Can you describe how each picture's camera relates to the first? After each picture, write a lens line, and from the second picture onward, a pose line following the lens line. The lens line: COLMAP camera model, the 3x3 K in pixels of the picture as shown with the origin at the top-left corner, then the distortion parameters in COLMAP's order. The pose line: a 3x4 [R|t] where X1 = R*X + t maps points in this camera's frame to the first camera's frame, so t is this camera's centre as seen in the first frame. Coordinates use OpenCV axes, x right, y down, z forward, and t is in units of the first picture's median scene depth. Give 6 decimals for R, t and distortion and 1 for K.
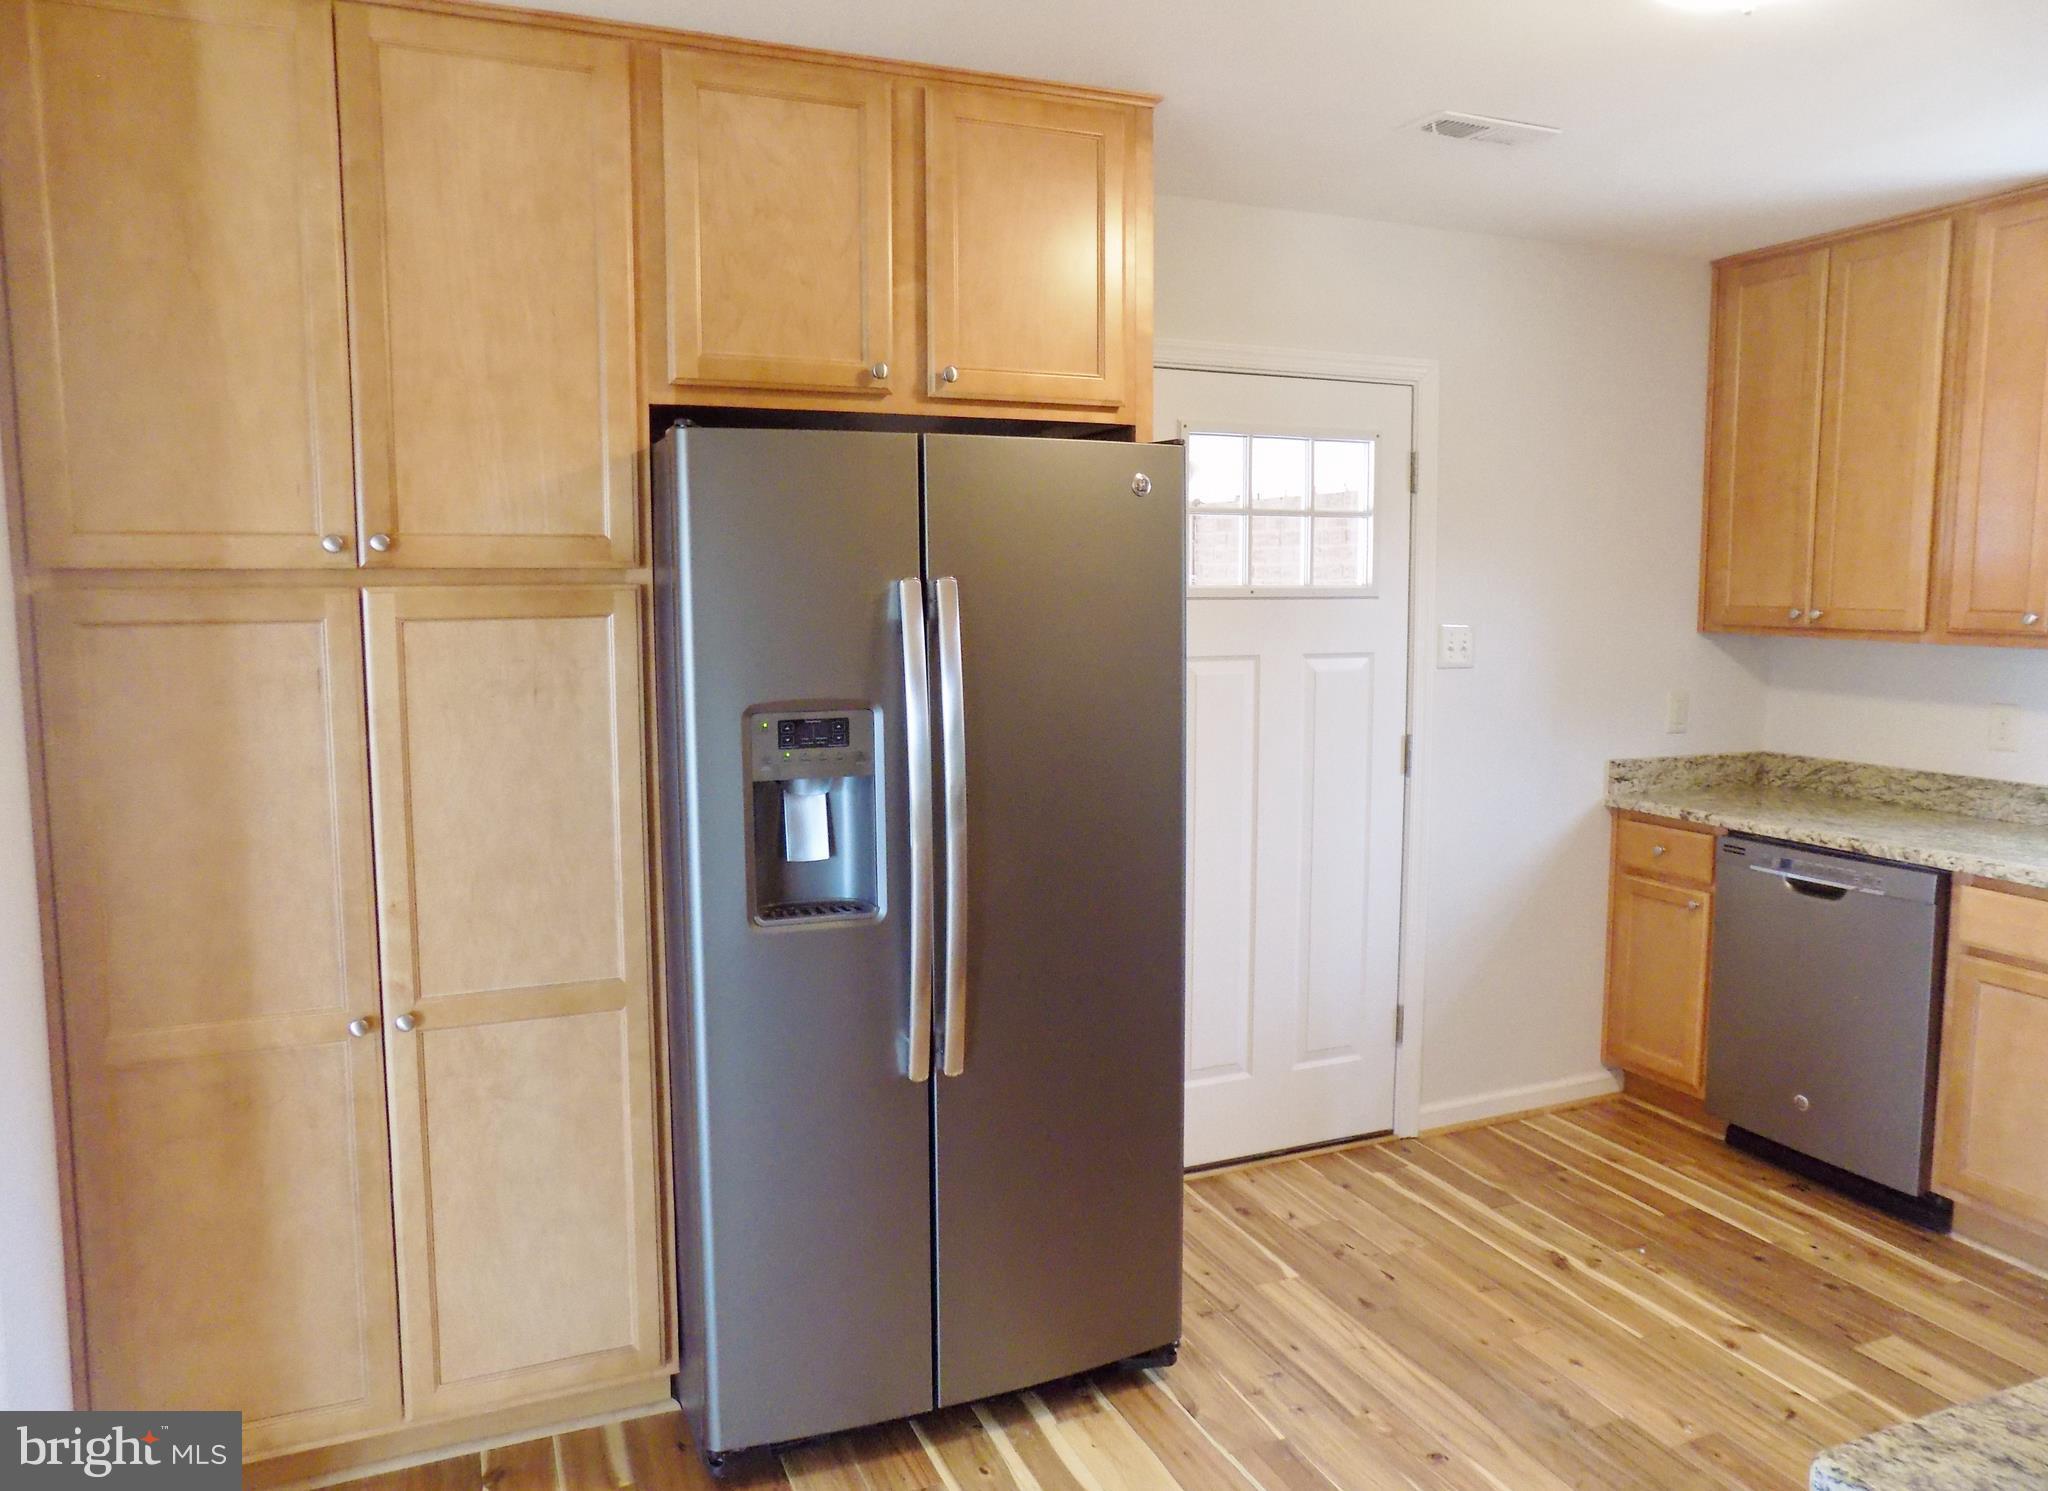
lens RADIAL K [[1424.1, 0, 998.2], [0, 1424.1, 742.3], [0, 0, 1]] dist [-0.001381, 0.001354]
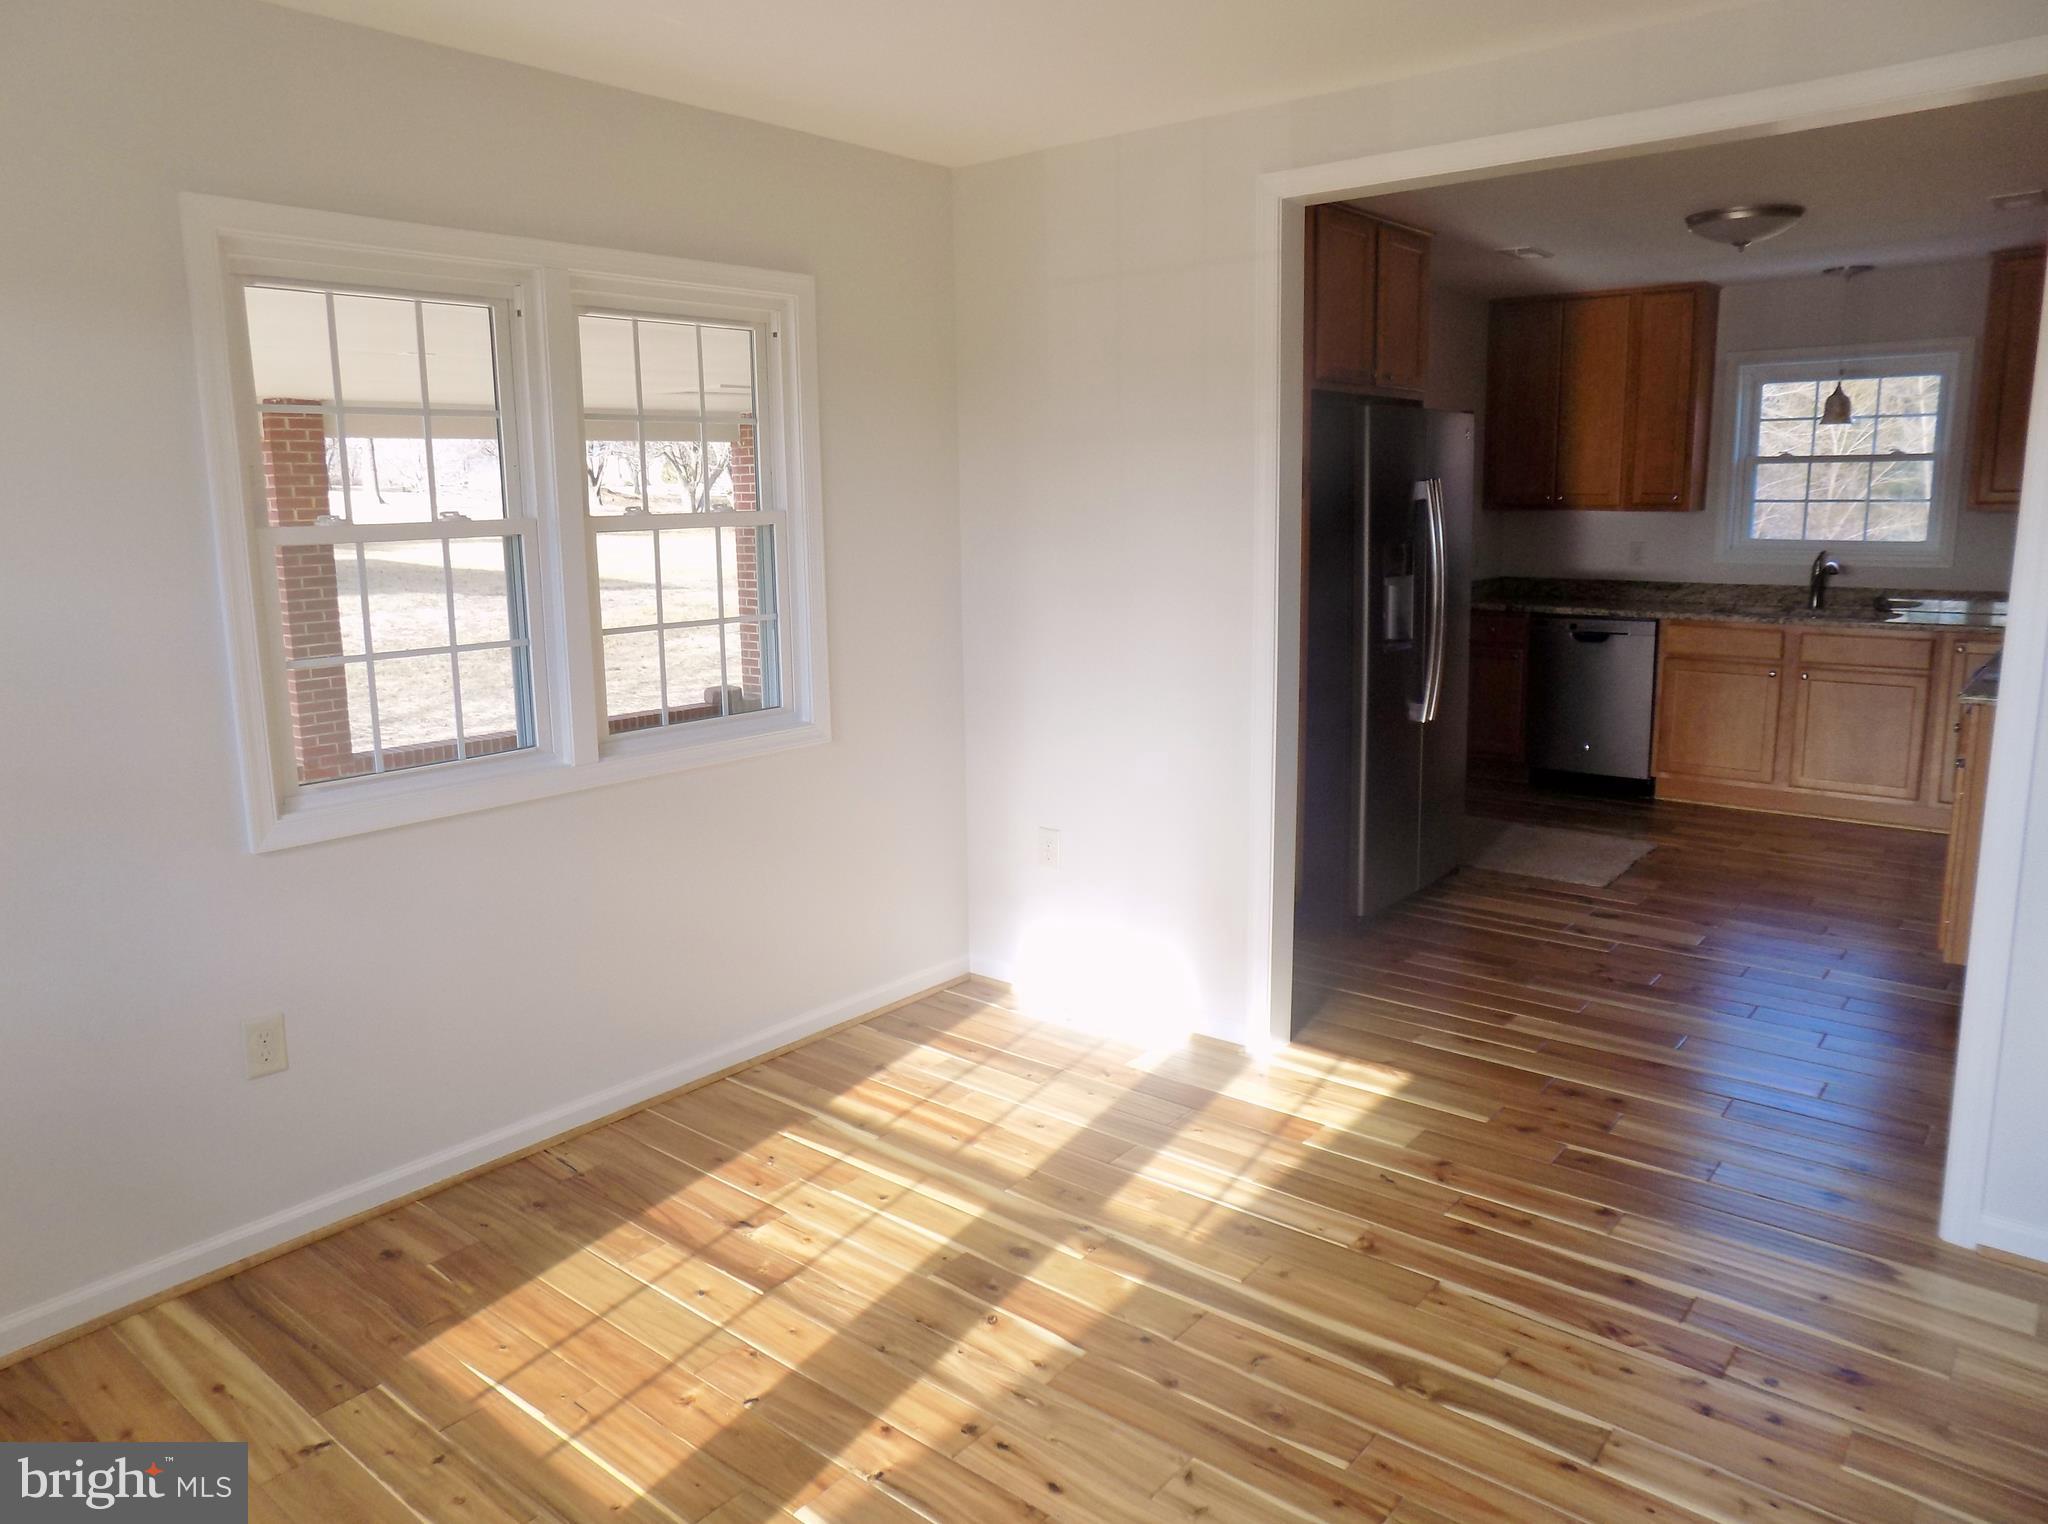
lens RADIAL K [[1456.1, 0, 1024.0], [0, 1456.1, 762.0], [0, 0, 1]] dist [-0.003493, -0.000363]
pose [[0.869738, -0.101632, 0.482935, -1.075217], [0.068042, 0.993915, 0.086627, 0.045508], [-0.488800, -0.042483, 0.871361, -0.377954]]
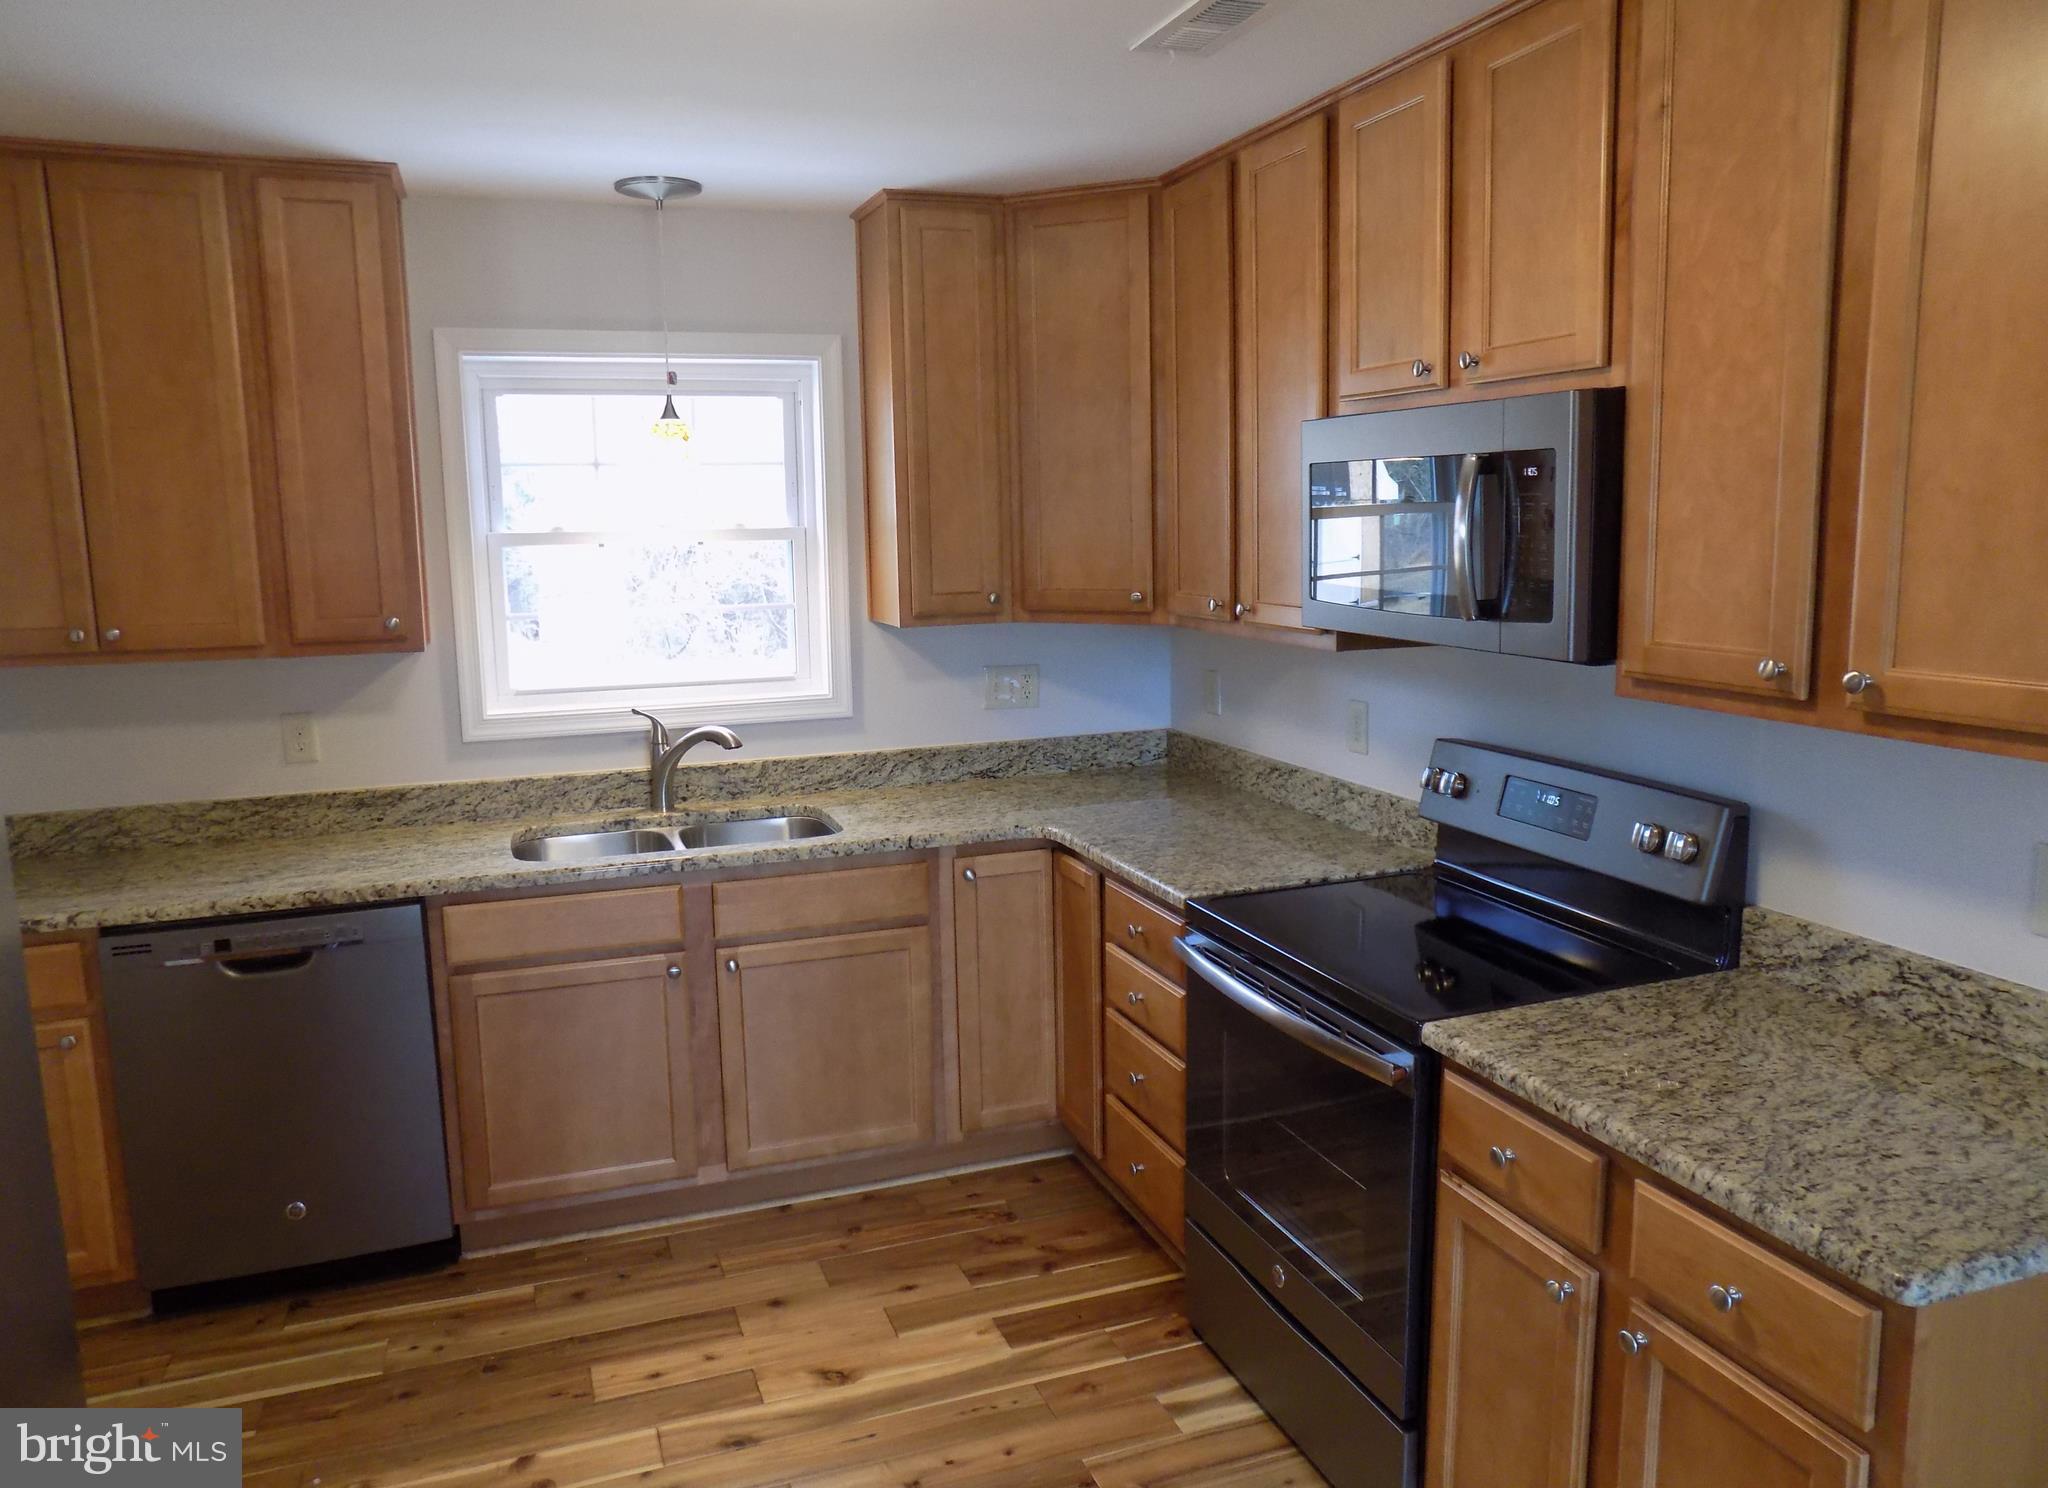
lens RADIAL K [[1424.1, 0, 998.2], [0, 1424.1, 740.8], [0, 0, 1]] dist [-0.001381, 0.001354]
pose [[0.041492, -0.155369, 0.986985, -0.205184], [0.127246, 0.980613, 0.149017, -0.091444], [-0.991003, 0.119407, 0.060457, 0.494766]]
